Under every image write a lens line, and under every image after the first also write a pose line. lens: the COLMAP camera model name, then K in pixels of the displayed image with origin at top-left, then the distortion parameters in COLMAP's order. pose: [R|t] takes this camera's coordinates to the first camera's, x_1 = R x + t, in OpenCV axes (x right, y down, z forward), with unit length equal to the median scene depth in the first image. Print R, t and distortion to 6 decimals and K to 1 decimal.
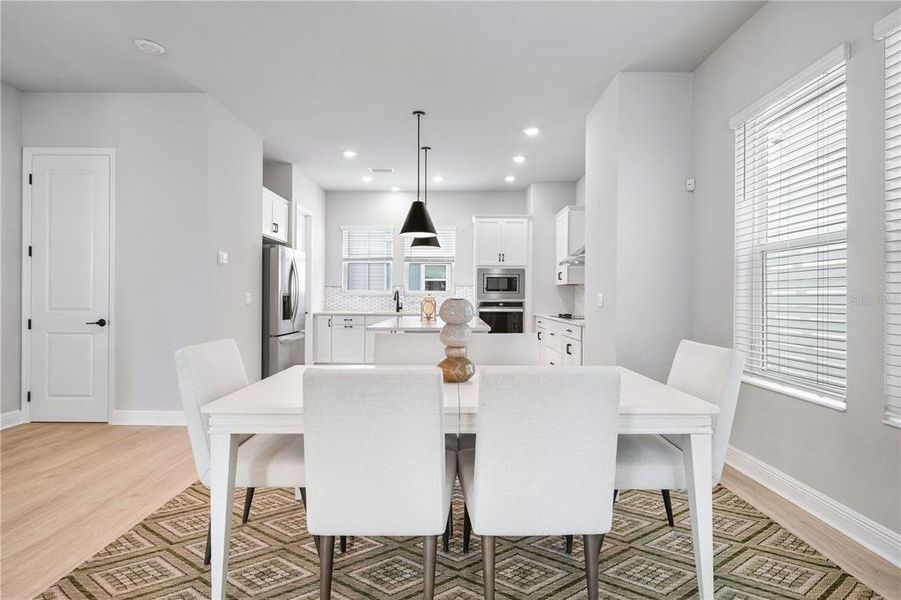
lens RADIAL K [[442.0, 0, 452.8], [0, 442.0, 298.5], [0, 0, 1]] dist [0.000534, -0.000042]
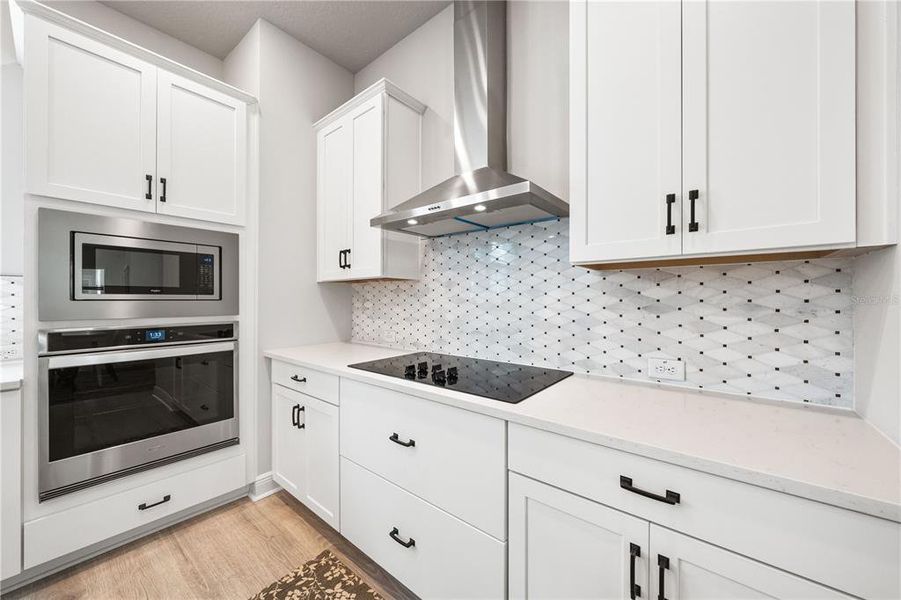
lens RADIAL K [[335.5, 0, 450.0], [0, 335.5, 300.4], [0, 0, 1]] dist [0.000462, 0.000102]
pose [[0.637573, -0.006493, 0.770363, 0.057984], [0.003833, 0.999979, 0.005256, -0.012167], [-0.770381, -0.000398, 0.637584, 0.682648]]
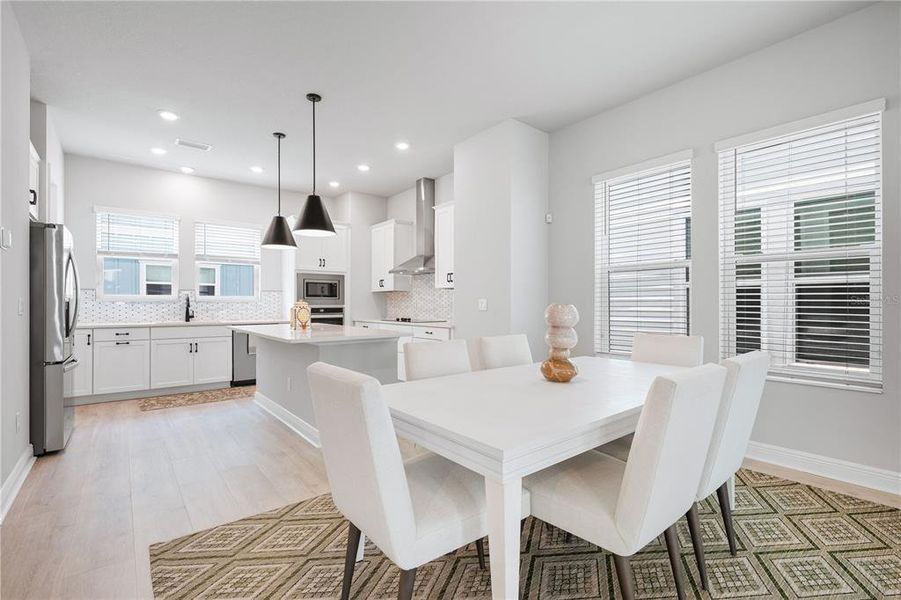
lens RADIAL K [[407.6, 0, 448.8], [0, 407.6, 303.8], [0, 0, 1]] dist [-0.000700, -0.000316]
pose [[0.775669, -0.003772, 0.631129, -0.242987], [0.004523, 0.999990, 0.000418, -0.000356], [-0.631124, 0.002531, 0.775678, 0.121556]]
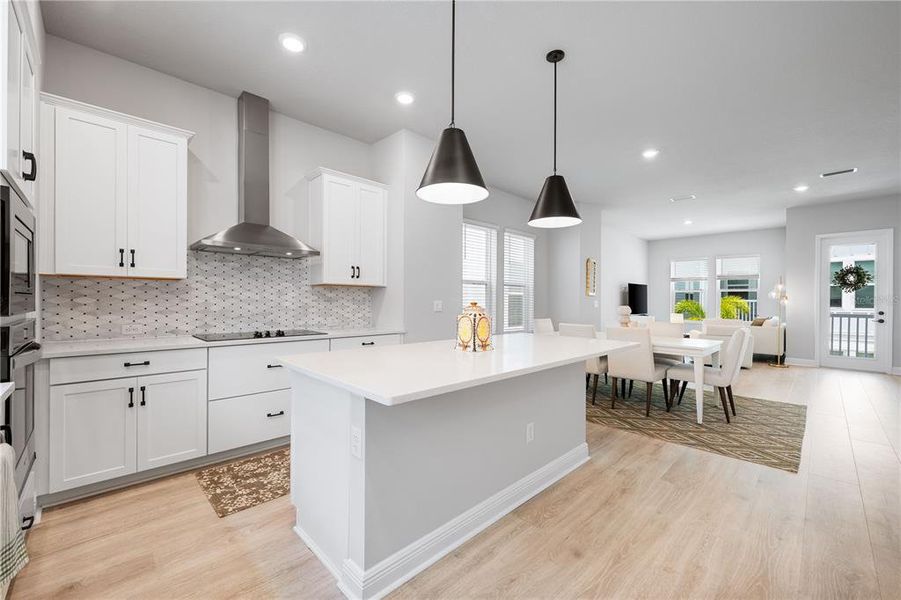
lens RADIAL K [[359.9, 0, 447.0], [0, 359.9, 300.5], [0, 0, 1]] dist [0.000690, 0.000011]
pose [[-0.695014, -0.009077, 0.718939, -0.240566], [-0.007891, 0.999956, 0.004996, -0.010778], [-0.718953, -0.002201, -0.695056, 0.966191]]
